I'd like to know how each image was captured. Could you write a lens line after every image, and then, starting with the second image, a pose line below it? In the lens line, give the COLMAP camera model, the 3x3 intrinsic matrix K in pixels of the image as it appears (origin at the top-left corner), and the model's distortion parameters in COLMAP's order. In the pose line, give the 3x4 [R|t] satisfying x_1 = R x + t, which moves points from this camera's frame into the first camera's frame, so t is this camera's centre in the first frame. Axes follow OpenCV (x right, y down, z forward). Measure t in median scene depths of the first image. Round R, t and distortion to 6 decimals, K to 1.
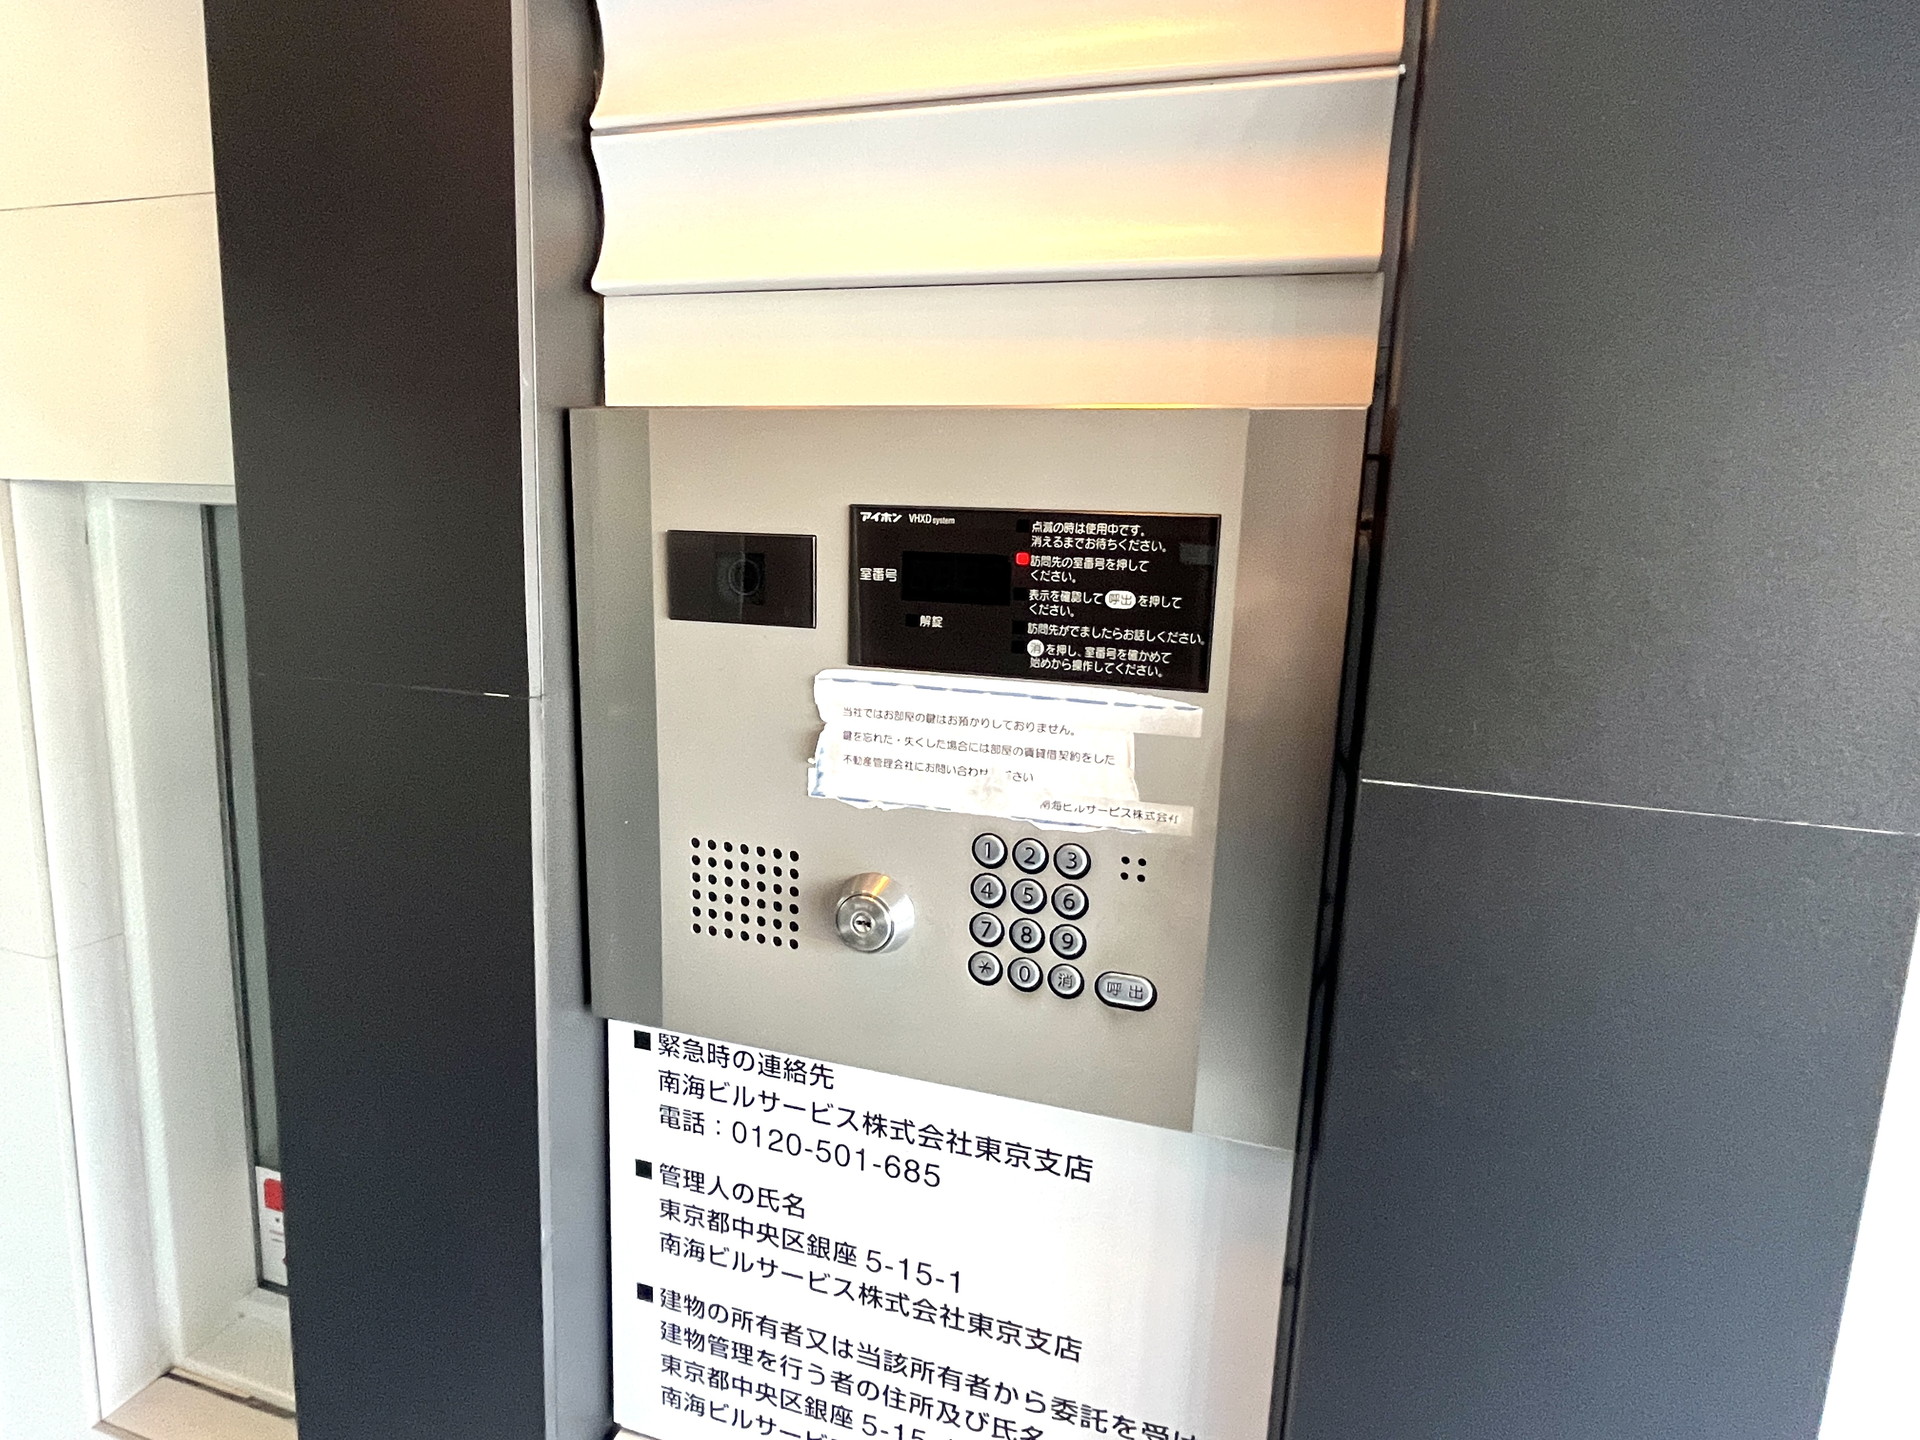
lens RADIAL K [[1008.7, 0, 960.0], [0, 1008.7, 720.0], [0, 0, 1]] dist [0.000015, -0.000101]
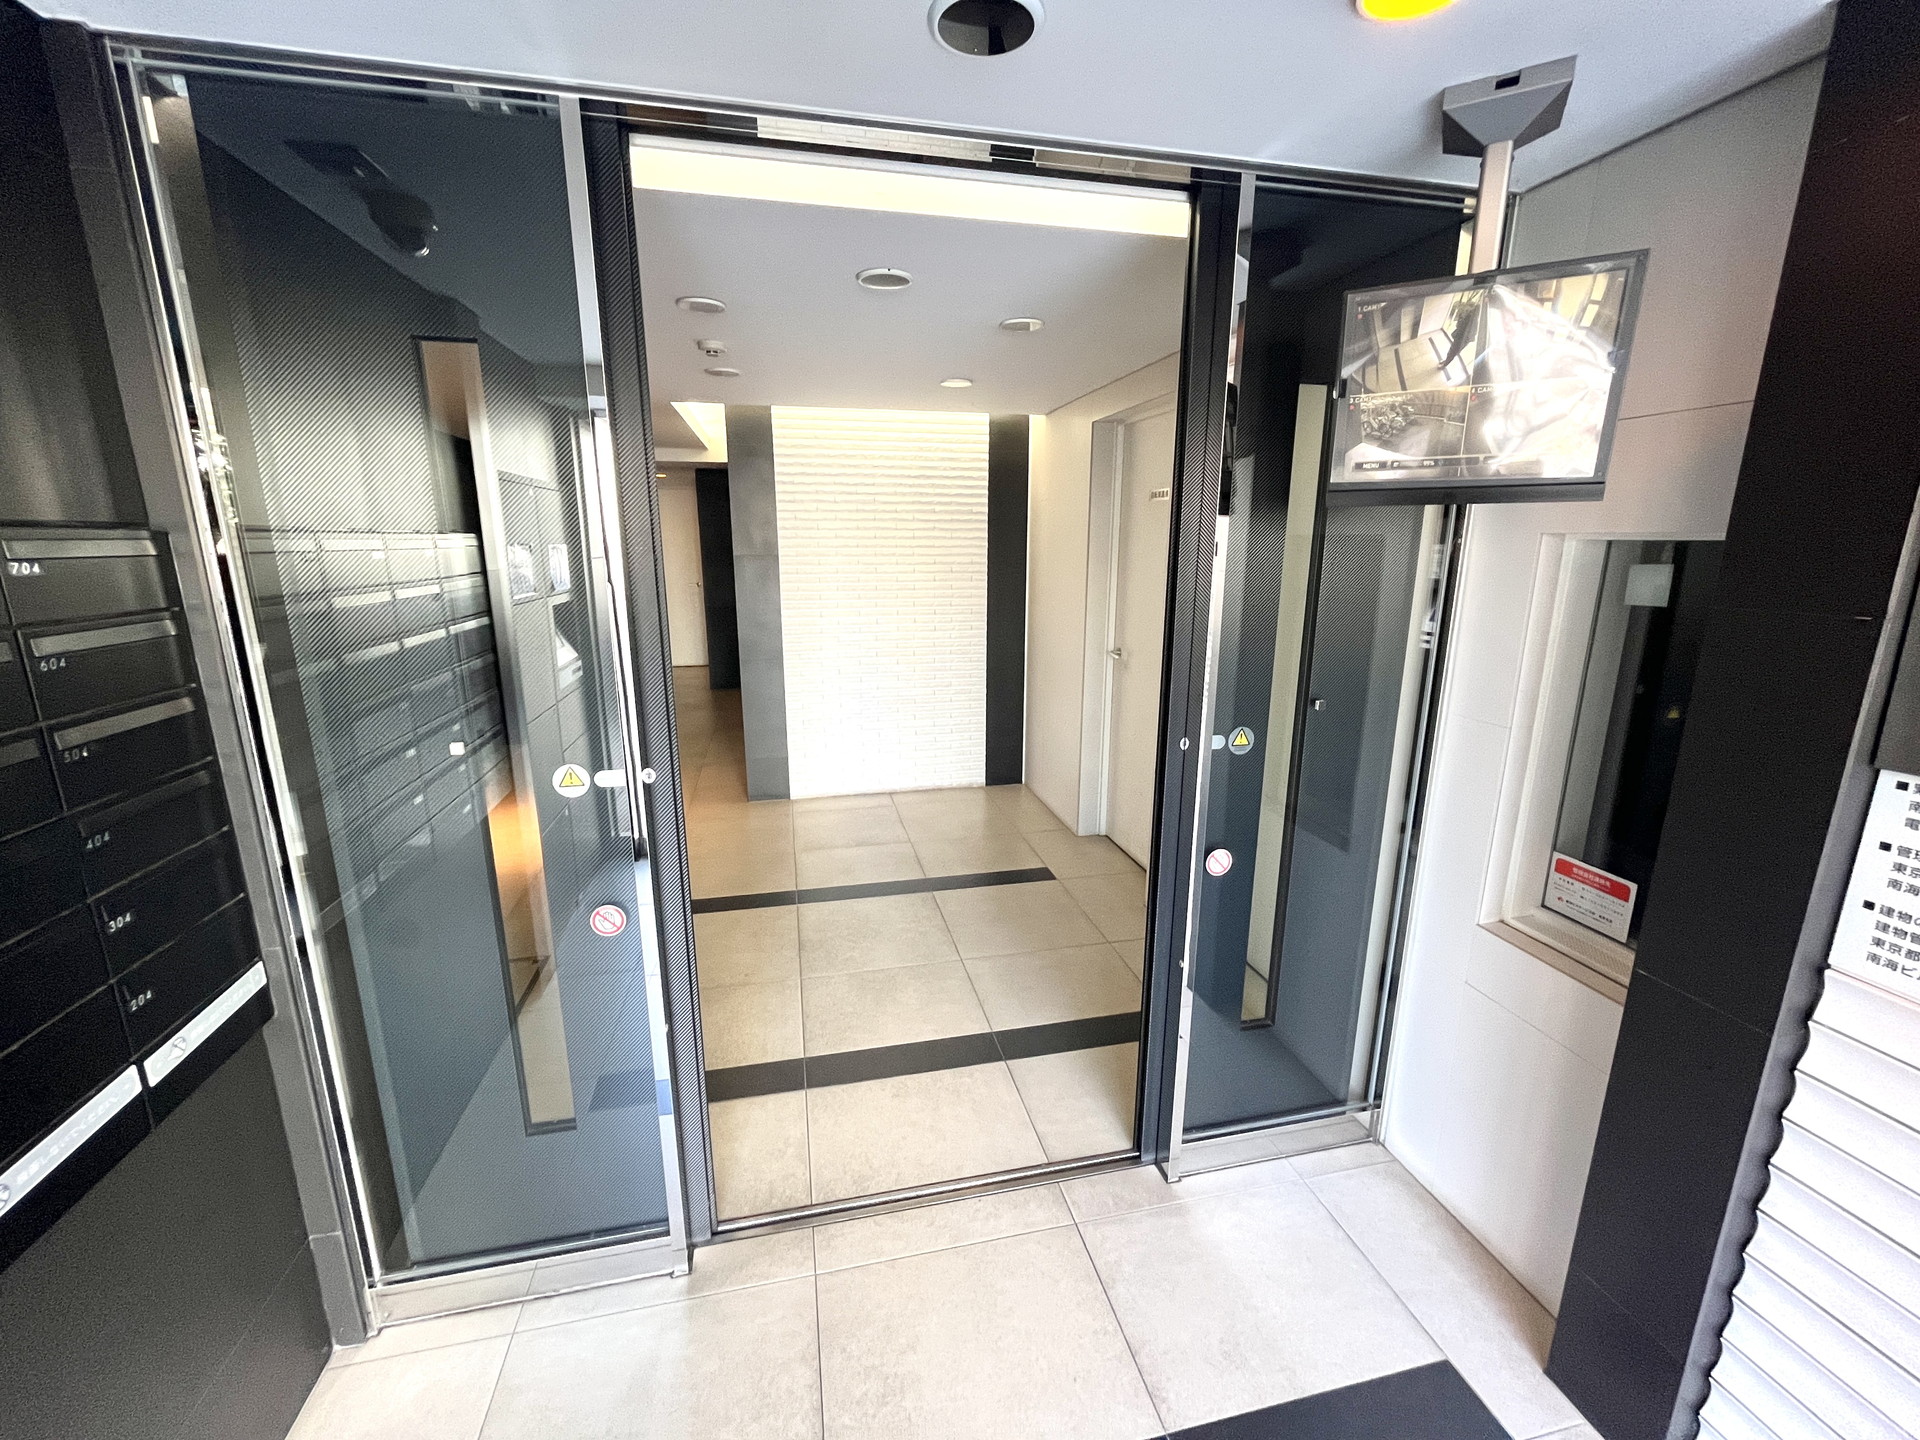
lens RADIAL K [[768.2, 0, 960.0], [0, 768.2, 720.0], [0, 0, 1]] dist [0.000488, 0.000203]
pose [[0.365315, 0.163108, -0.916483, 0.416261], [-0.125934, 0.984138, 0.124951, 0.221547], [0.922326, 0.069771, 0.380061, -1.437057]]
